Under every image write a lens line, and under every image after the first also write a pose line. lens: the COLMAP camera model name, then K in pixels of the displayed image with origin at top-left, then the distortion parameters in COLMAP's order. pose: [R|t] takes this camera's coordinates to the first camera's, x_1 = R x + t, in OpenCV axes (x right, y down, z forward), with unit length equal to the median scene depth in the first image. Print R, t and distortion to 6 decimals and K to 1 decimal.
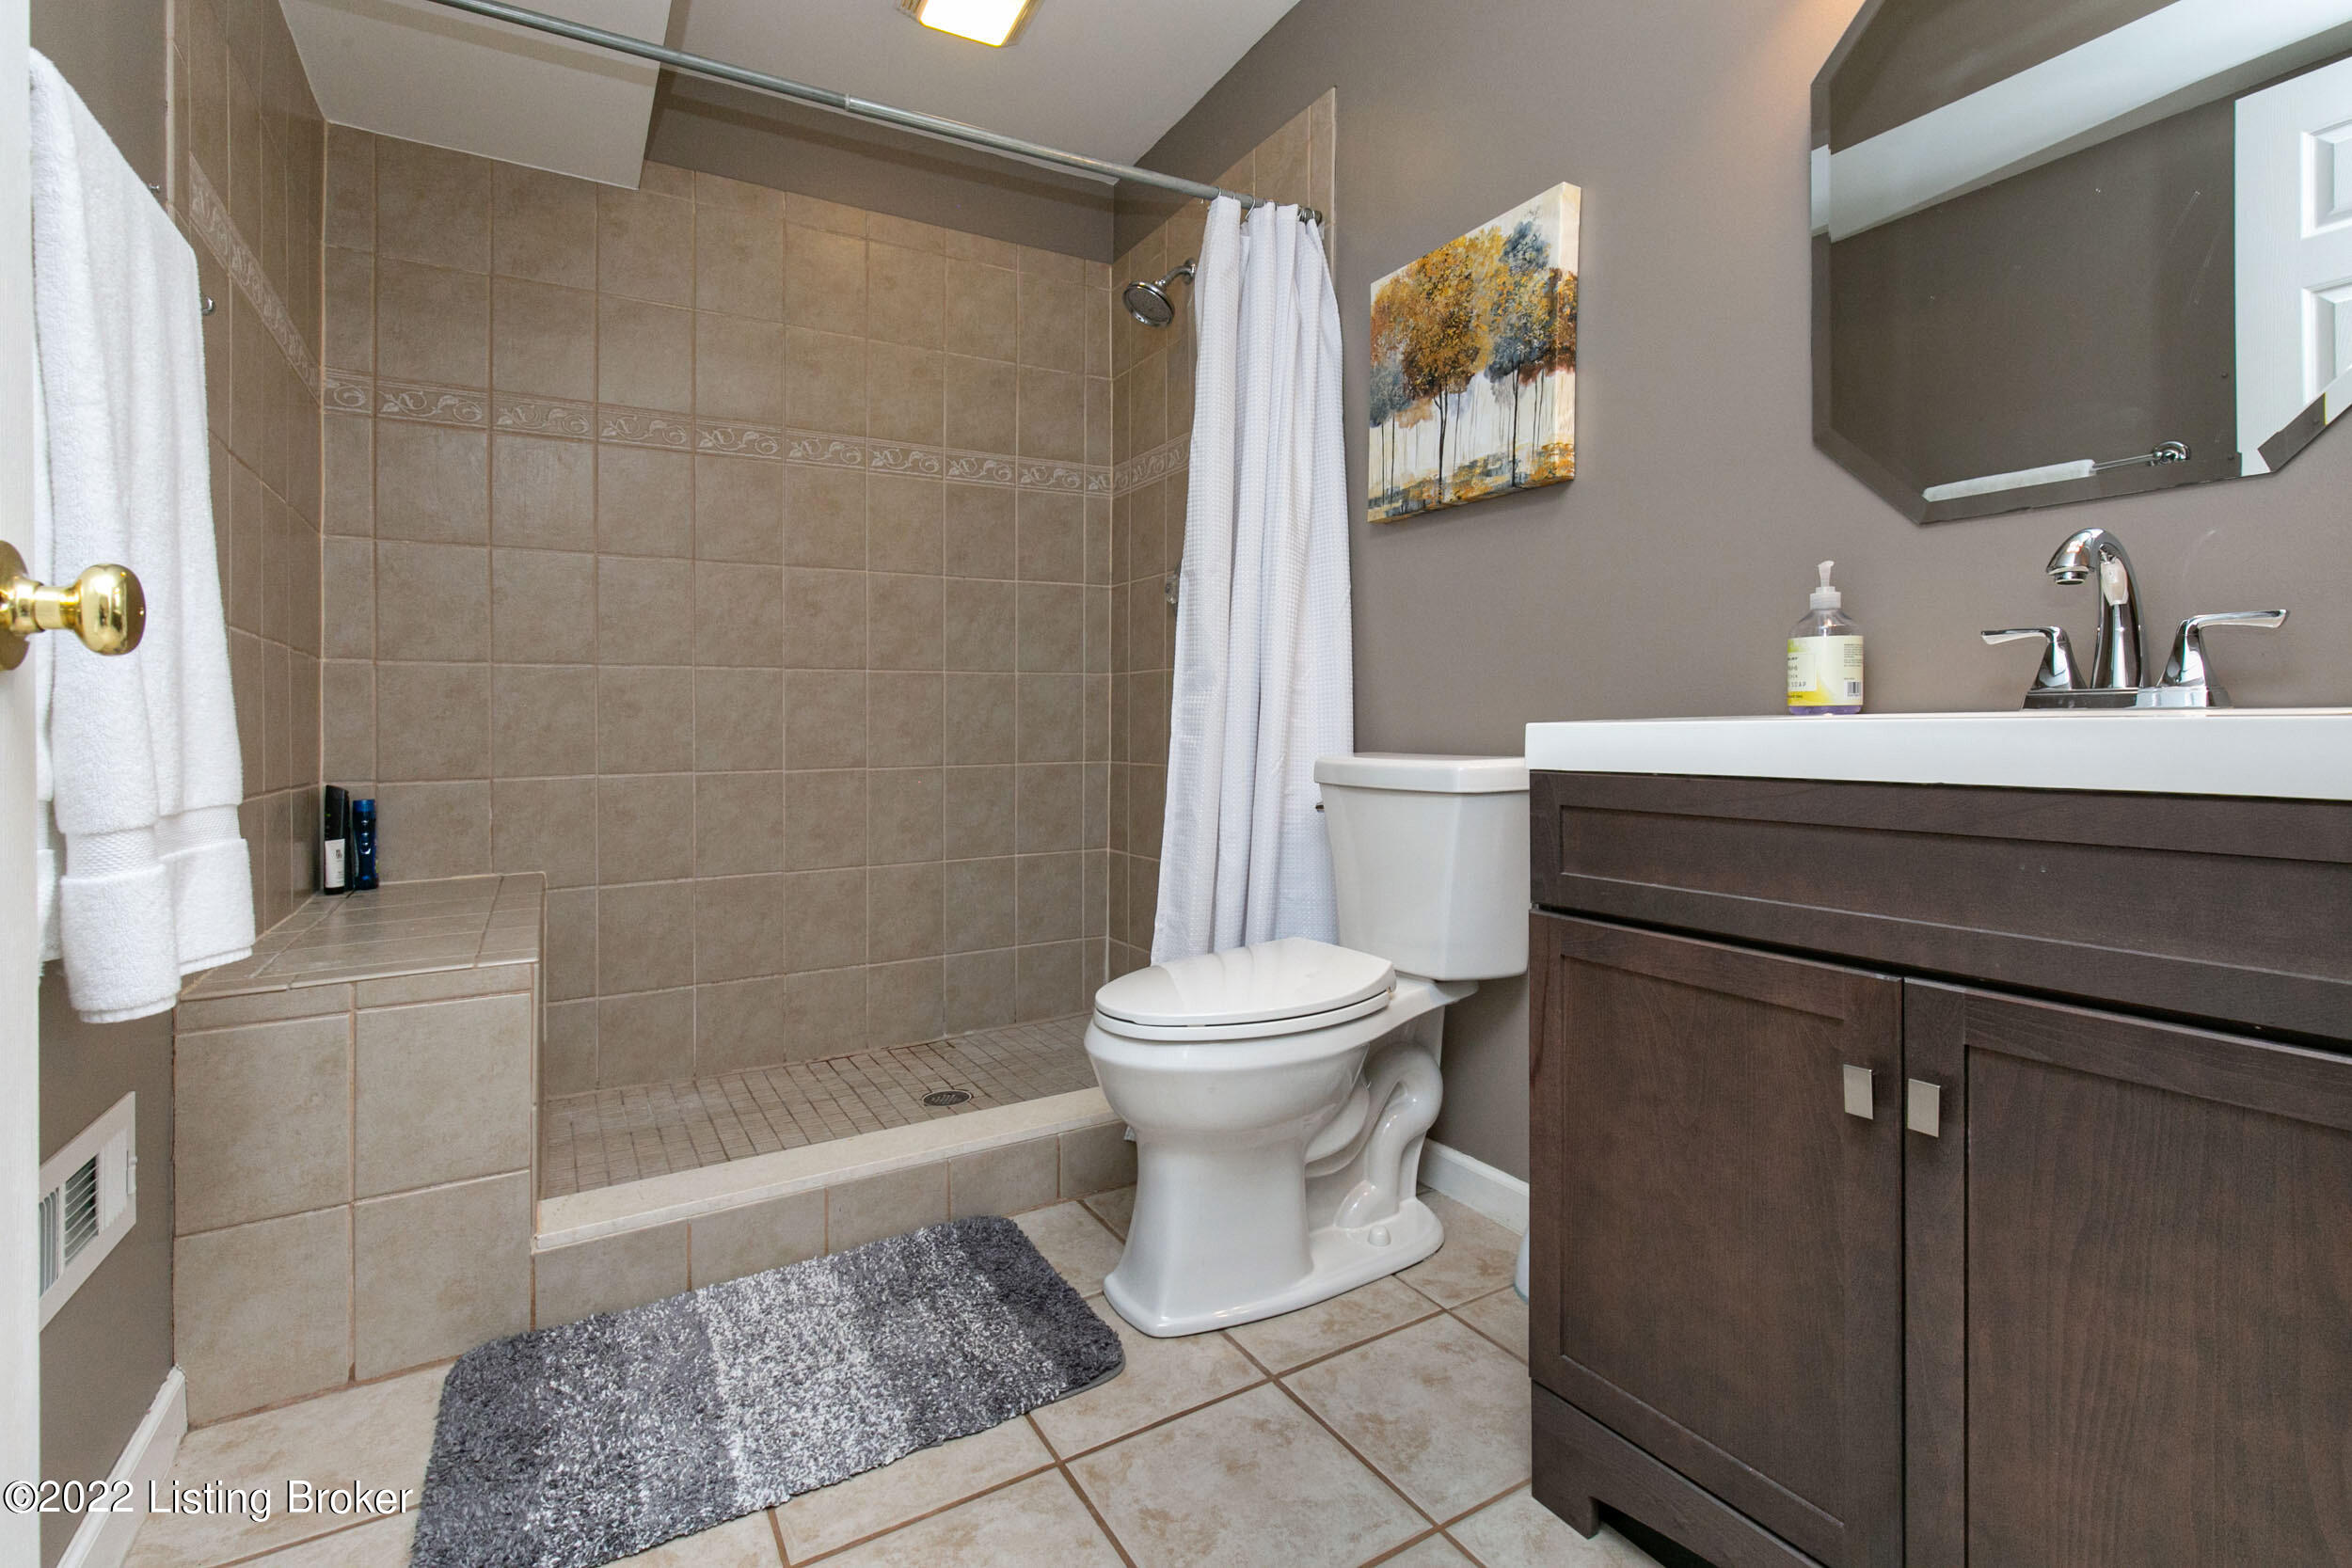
lens RADIAL K [[1069.4, 0, 1177.9], [0, 1069.4, 718.5], [0, 0, 1]] dist [0.001270, -0.000051]
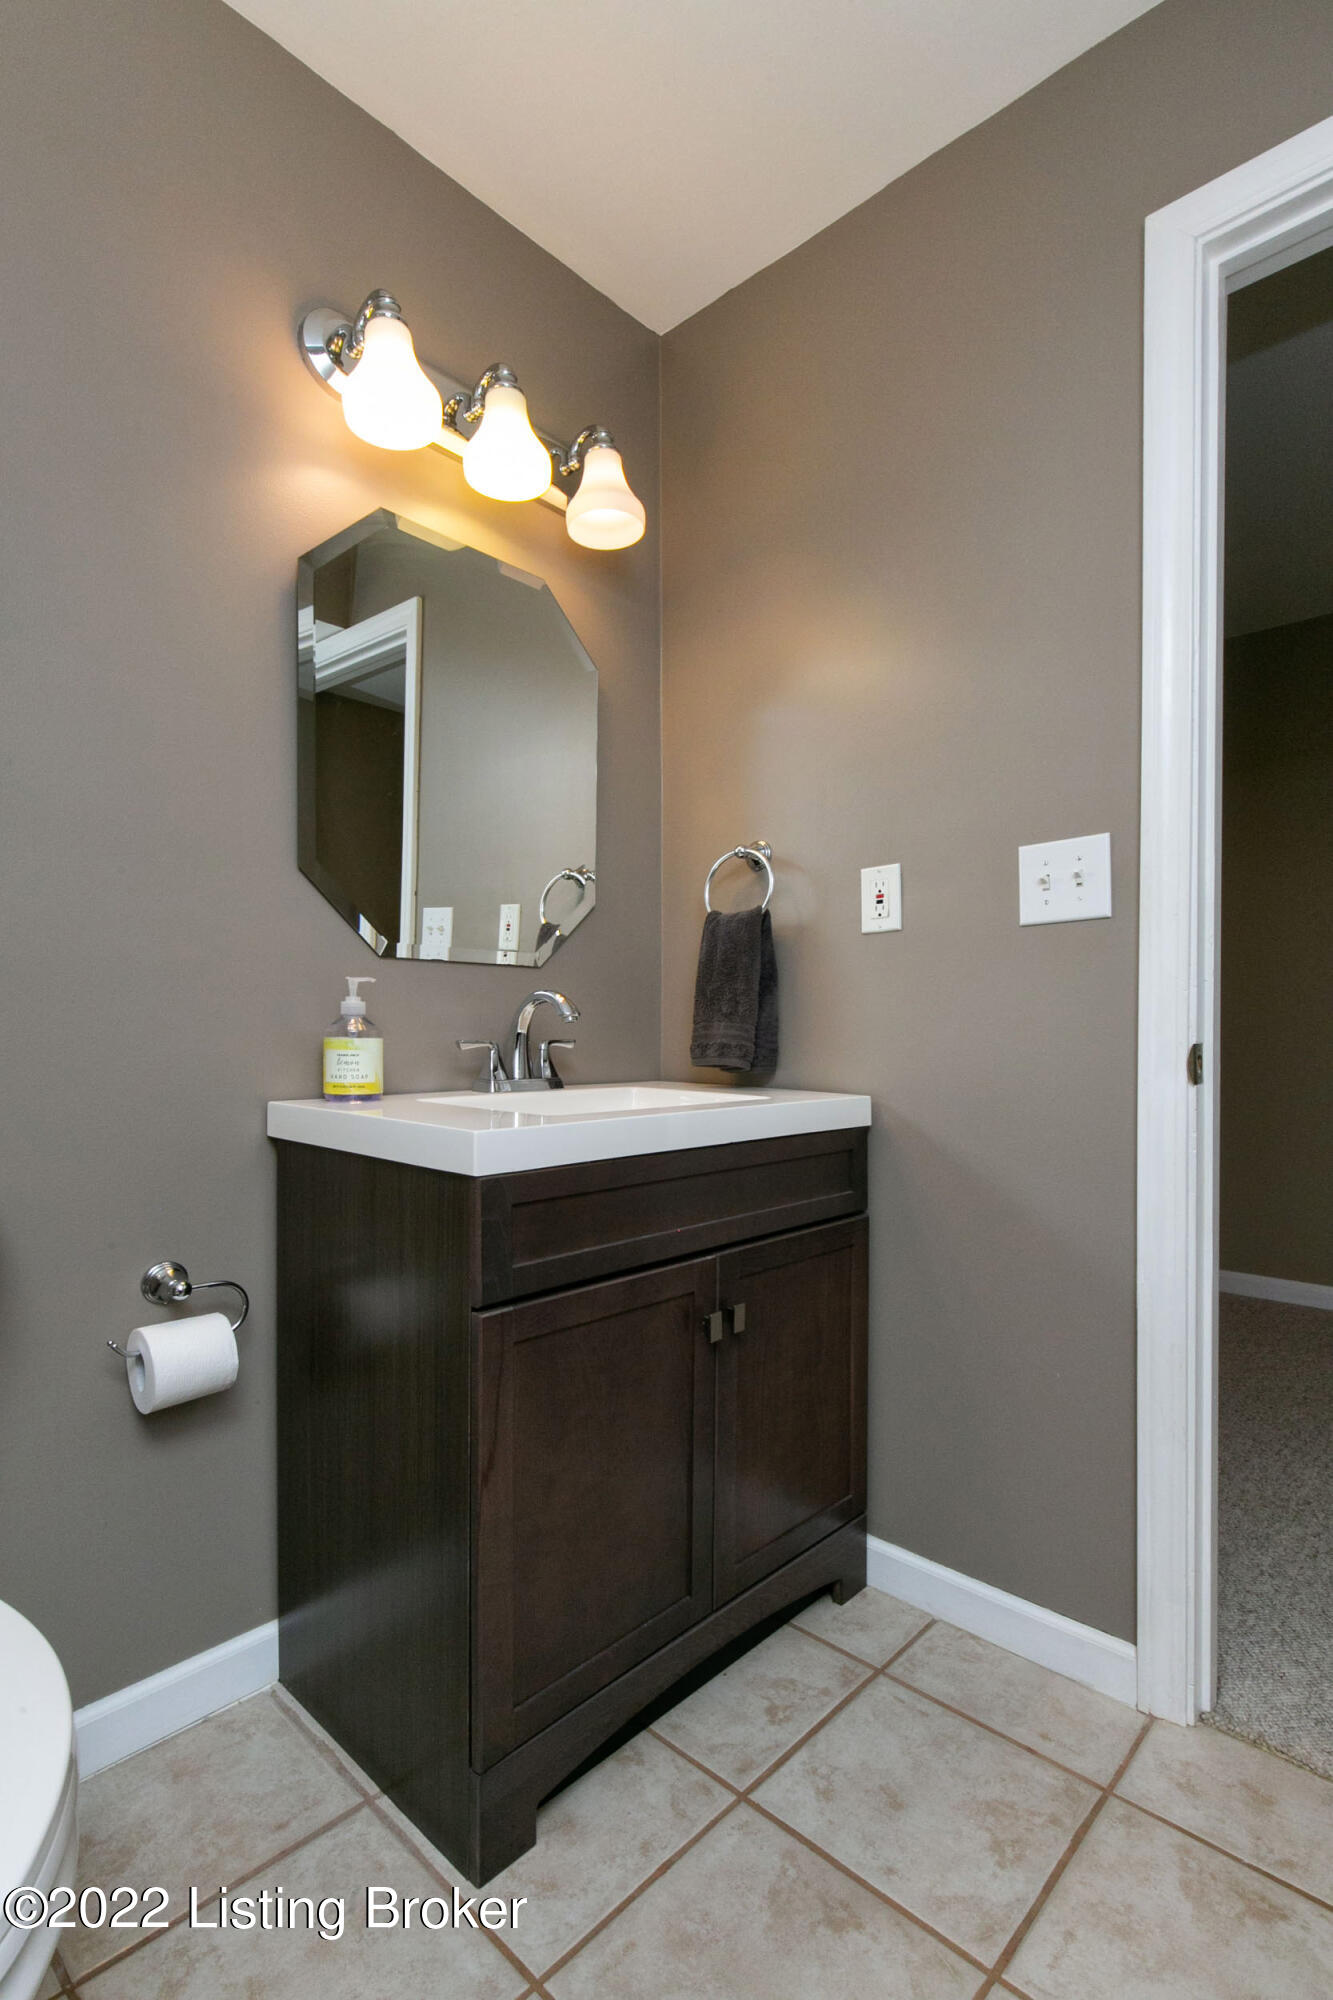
lens RADIAL K [[968.7, 0, 668.0], [0, 968.7, 1027.4], [0, 0, 1]] dist [0.003074, 0.000223]
pose [[-0.282693, 0.012544, 0.959128, -0.562354], [-0.000137, 0.999914, -0.013118, -0.075934], [-0.959210, -0.003840, -0.282667, 1.000668]]
